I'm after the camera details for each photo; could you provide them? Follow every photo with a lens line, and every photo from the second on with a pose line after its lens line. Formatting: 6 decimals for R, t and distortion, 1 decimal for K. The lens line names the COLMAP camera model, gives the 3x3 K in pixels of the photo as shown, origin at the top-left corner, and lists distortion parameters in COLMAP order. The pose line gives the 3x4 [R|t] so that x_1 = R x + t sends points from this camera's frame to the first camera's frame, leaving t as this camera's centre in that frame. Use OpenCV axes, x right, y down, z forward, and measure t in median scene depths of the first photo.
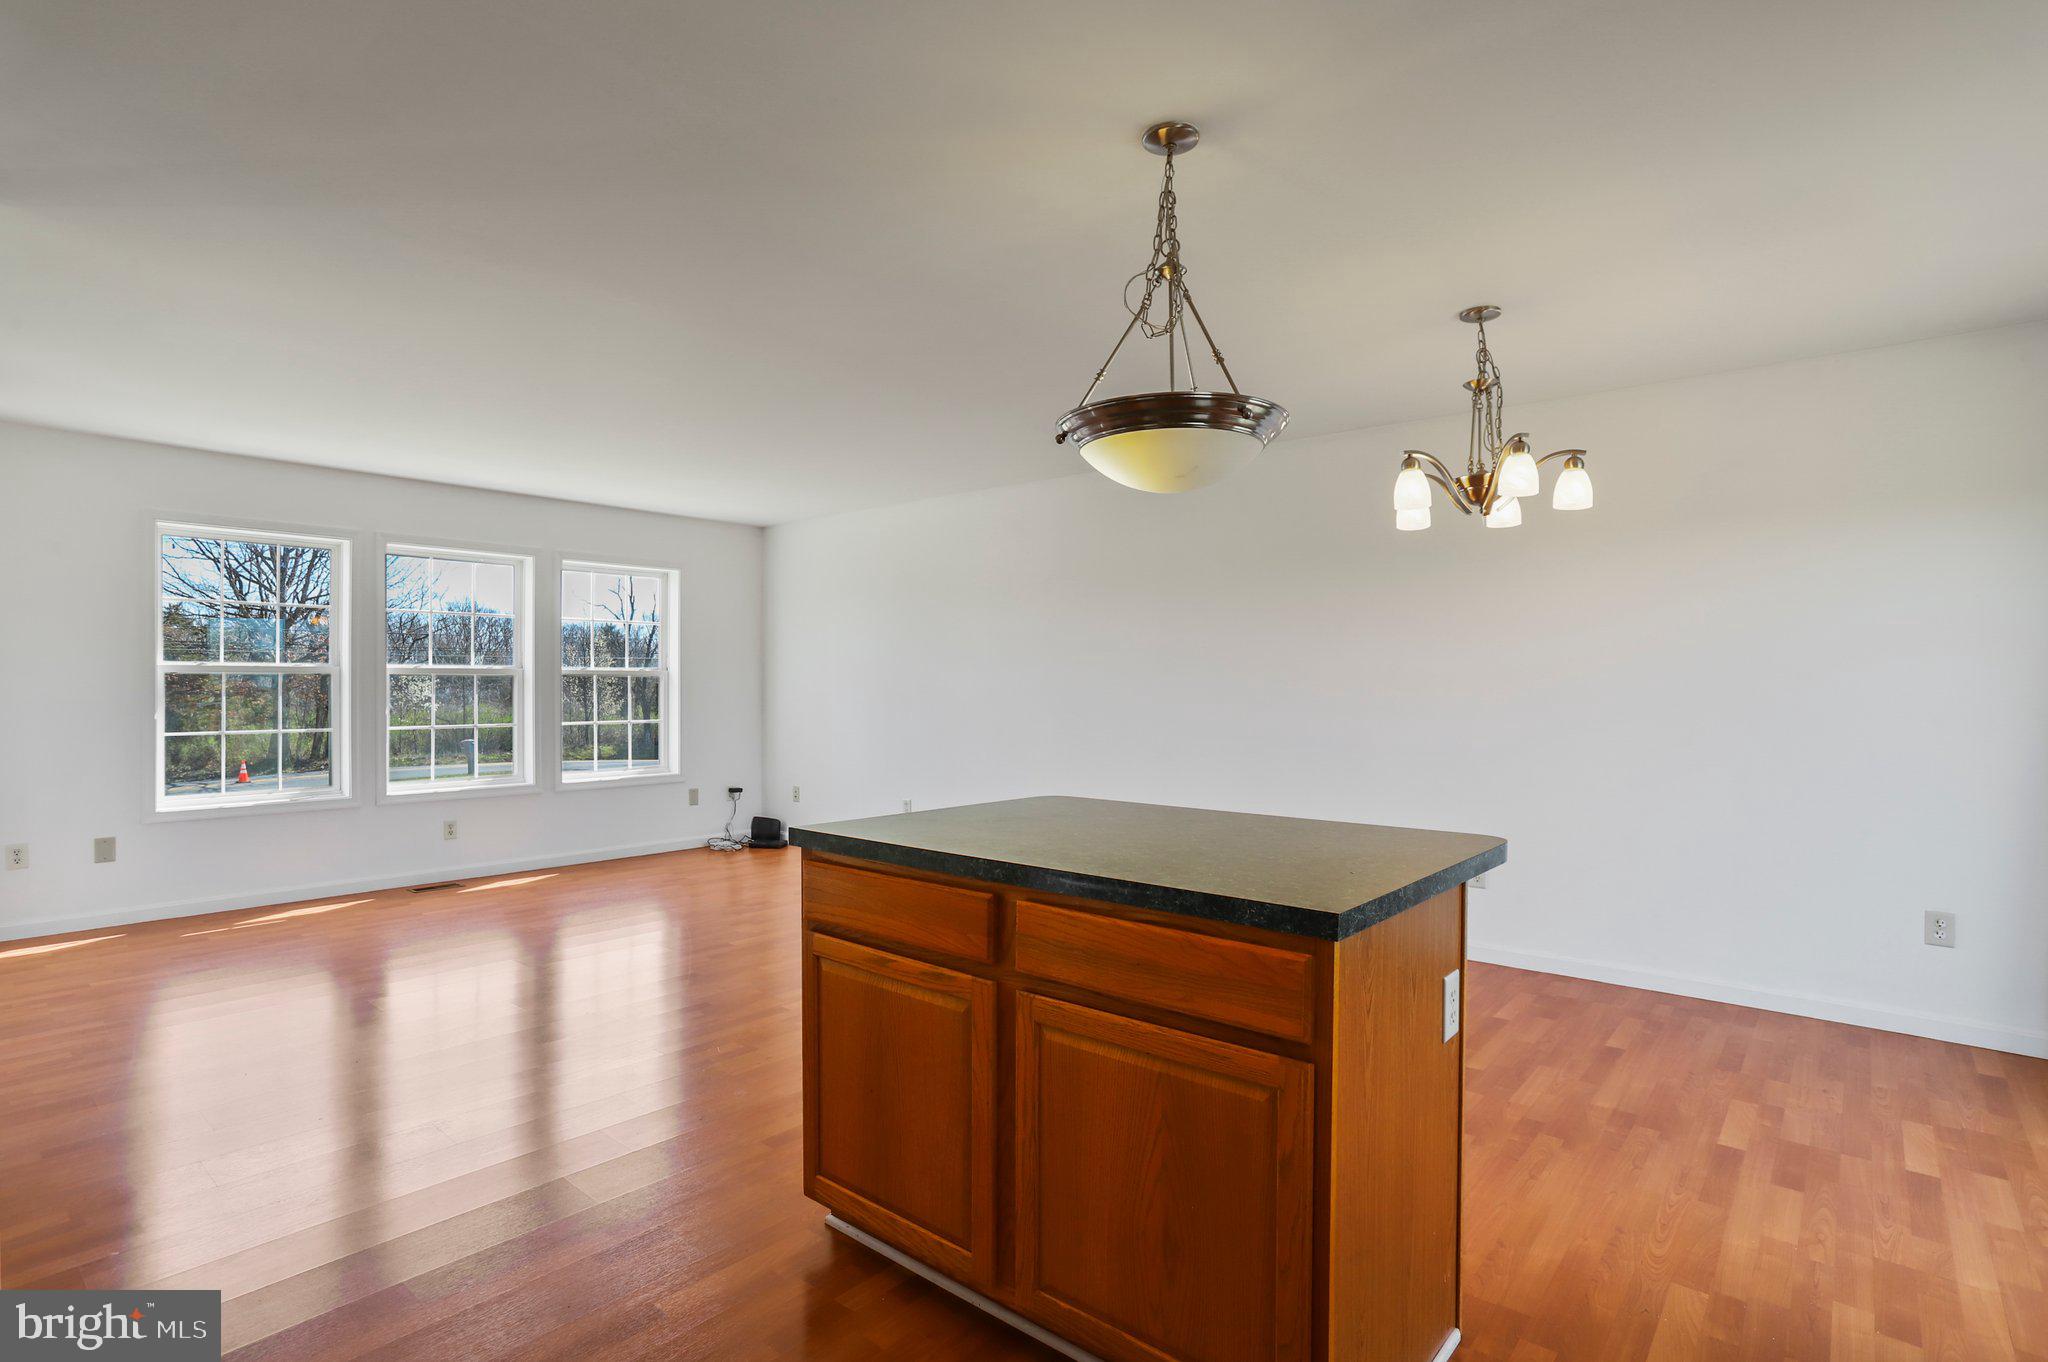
lens RADIAL K [[1007.1, 0, 1019.4], [0, 1007.1, 691.3], [0, 0, 1]] dist [-0.002191, 0.005282]
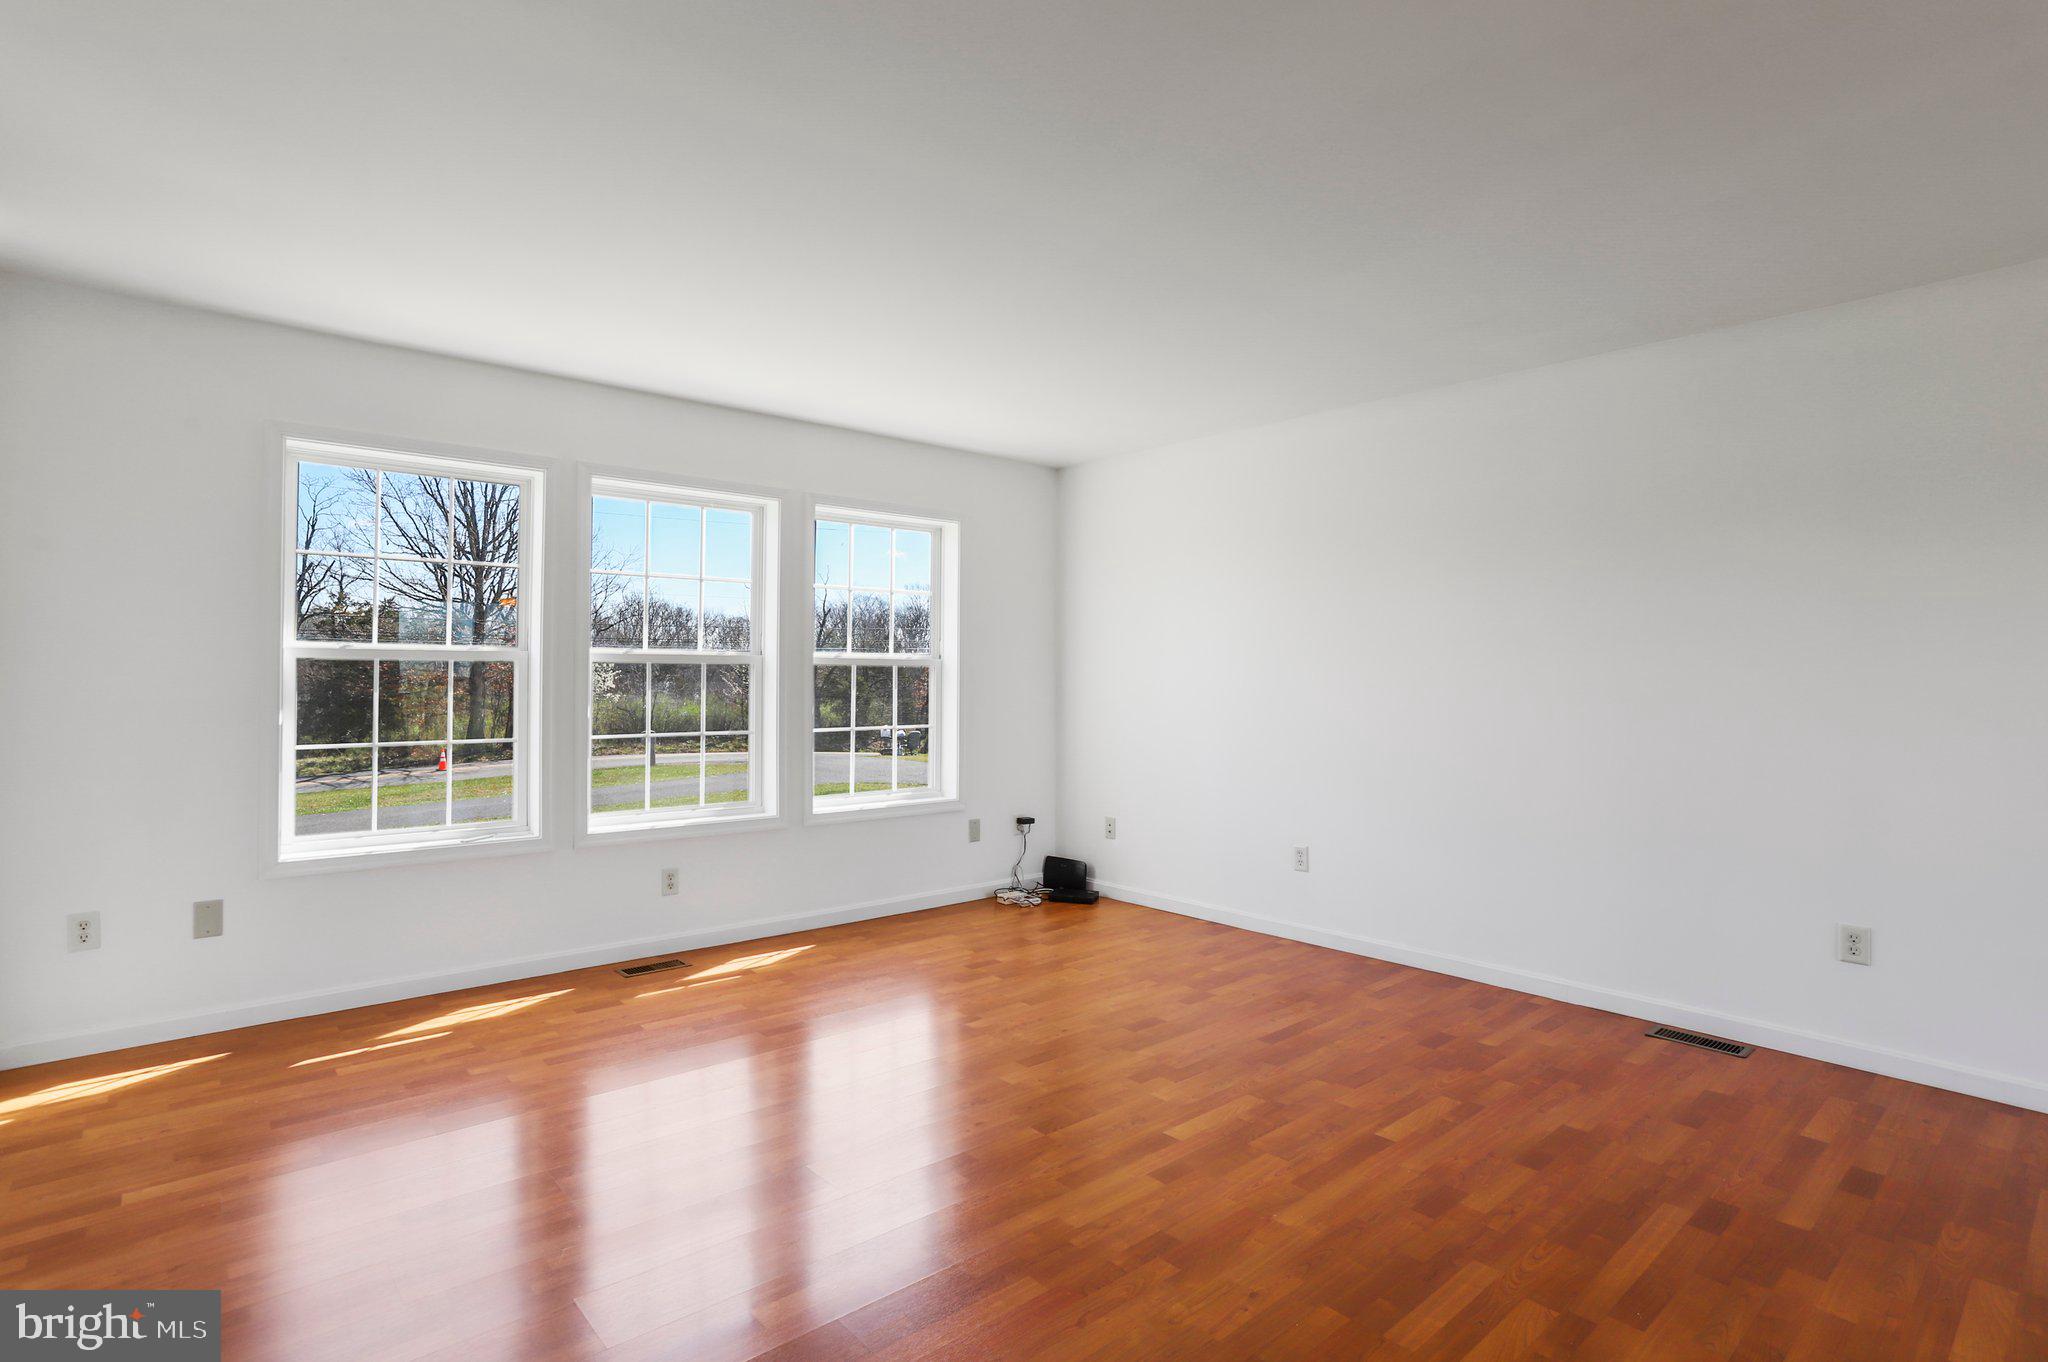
lens RADIAL K [[1007.1, 0, 1029.6], [0, 1007.1, 671.0], [0, 0, 1]] dist [-0.002191, 0.005282]
pose [[0.991056, 0.002155, -0.133430, -0.205594], [-0.003695, 0.999929, -0.011293, -0.003227], [0.133396, 0.011685, 0.990994, 0.306831]]
